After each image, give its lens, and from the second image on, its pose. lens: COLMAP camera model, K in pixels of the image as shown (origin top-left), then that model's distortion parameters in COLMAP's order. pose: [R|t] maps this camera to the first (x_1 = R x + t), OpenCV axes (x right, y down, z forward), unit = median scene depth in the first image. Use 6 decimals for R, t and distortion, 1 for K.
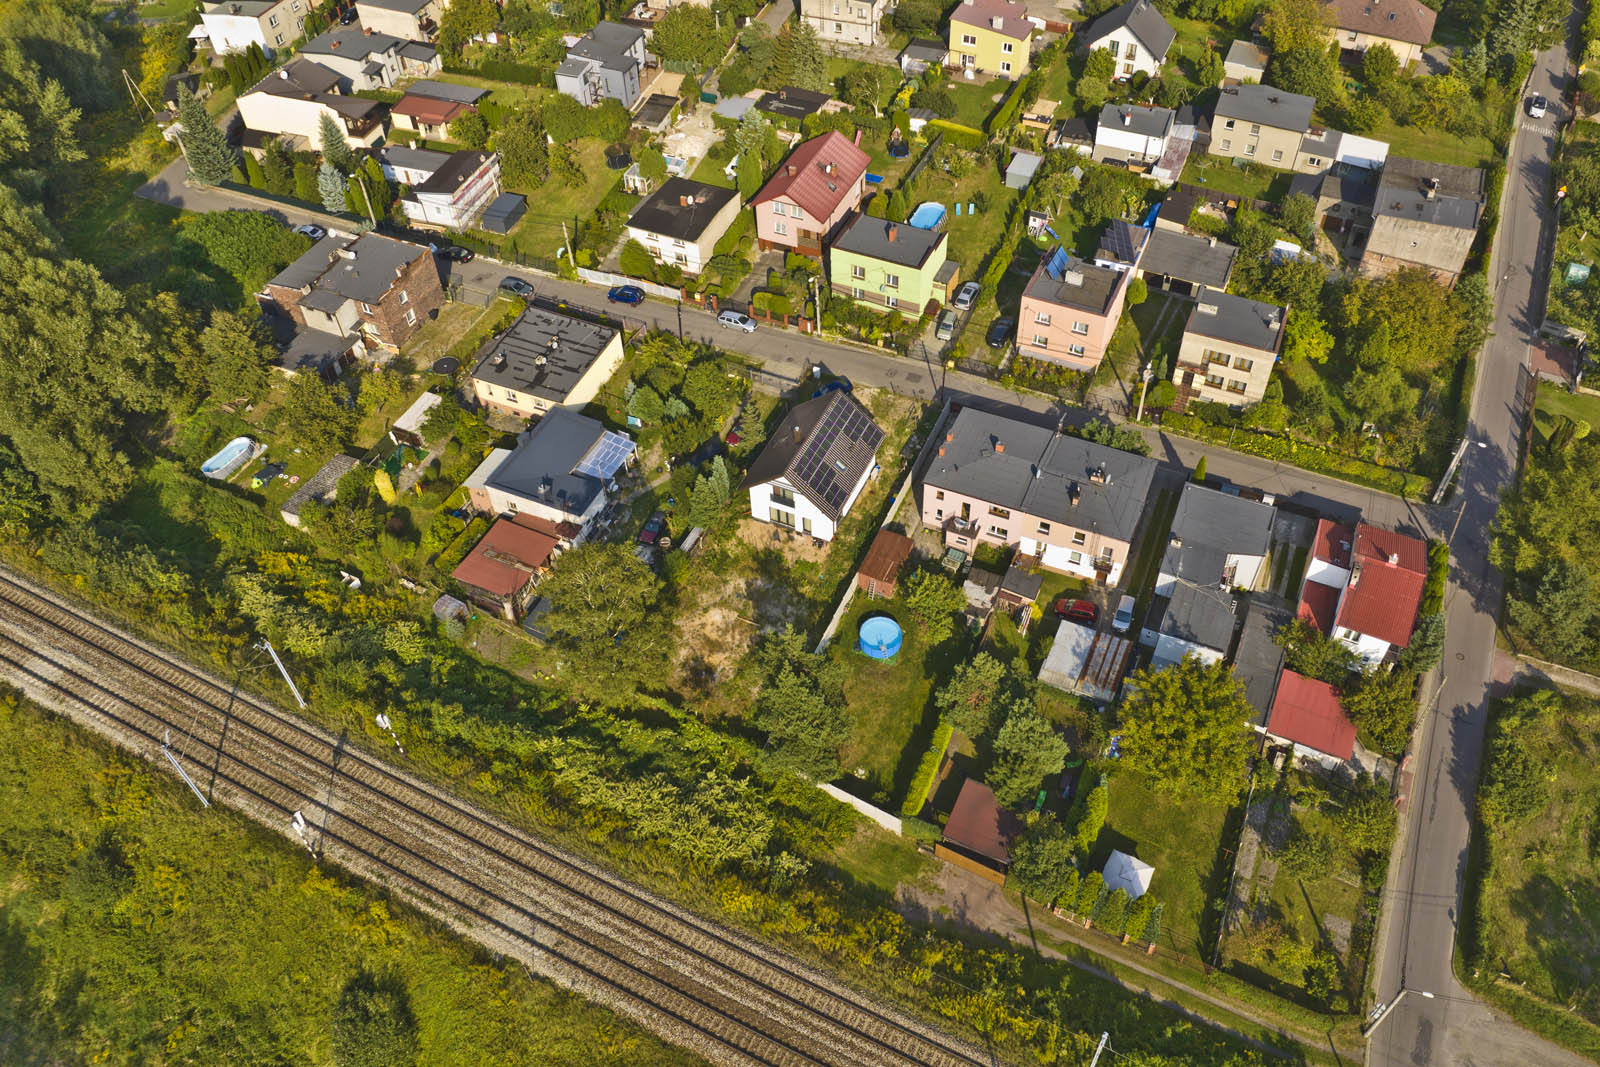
lens RADIAL K [[1214.7, 0, 822.5], [0, 1214.7, 484.4], [0, 0, 1]] dist [-0.005072, -0.073032]
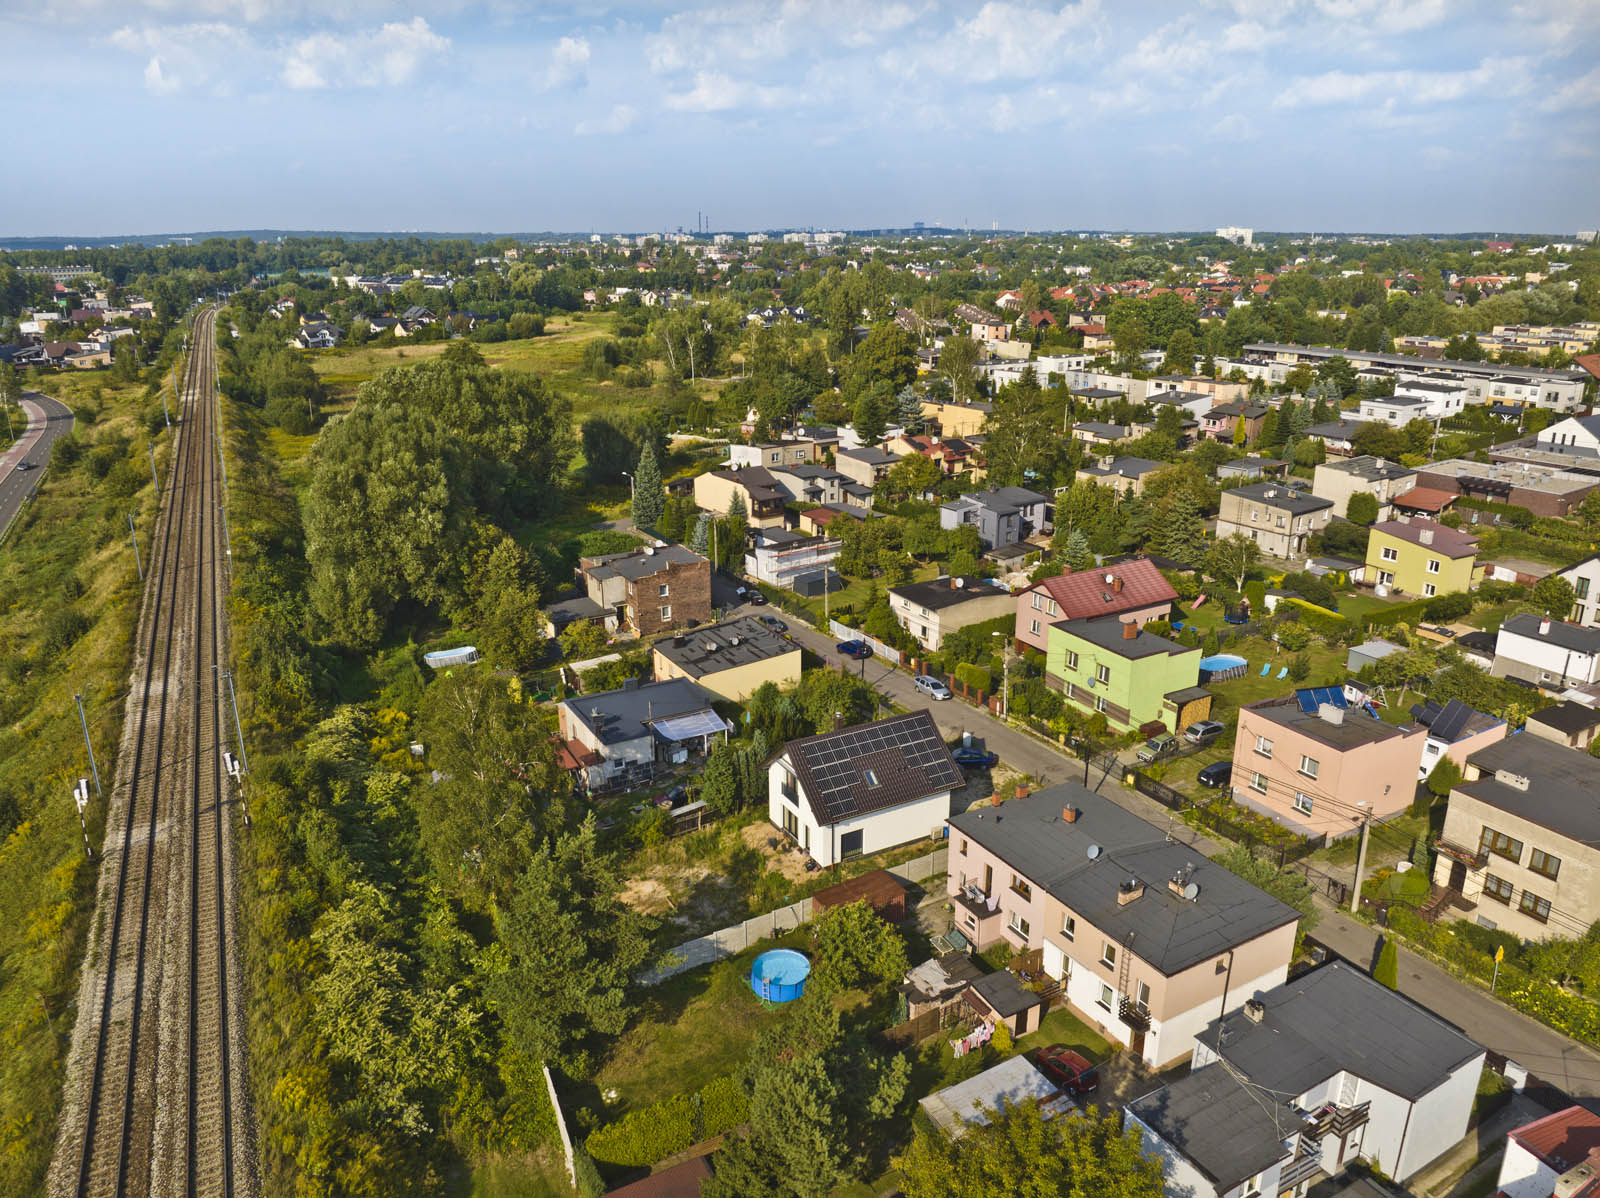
lens RADIAL K [[1117.4, 0, 776.8], [0, 1117.4, 599.6], [0, 0, 1]] dist [-0.034319, -0.002580]
pose [[0.790426, 0.196070, -0.580331, 0.317613], [-0.440738, 0.839987, -0.316500, 0.125097], [0.425414, 0.505944, 0.750363, 0.340852]]
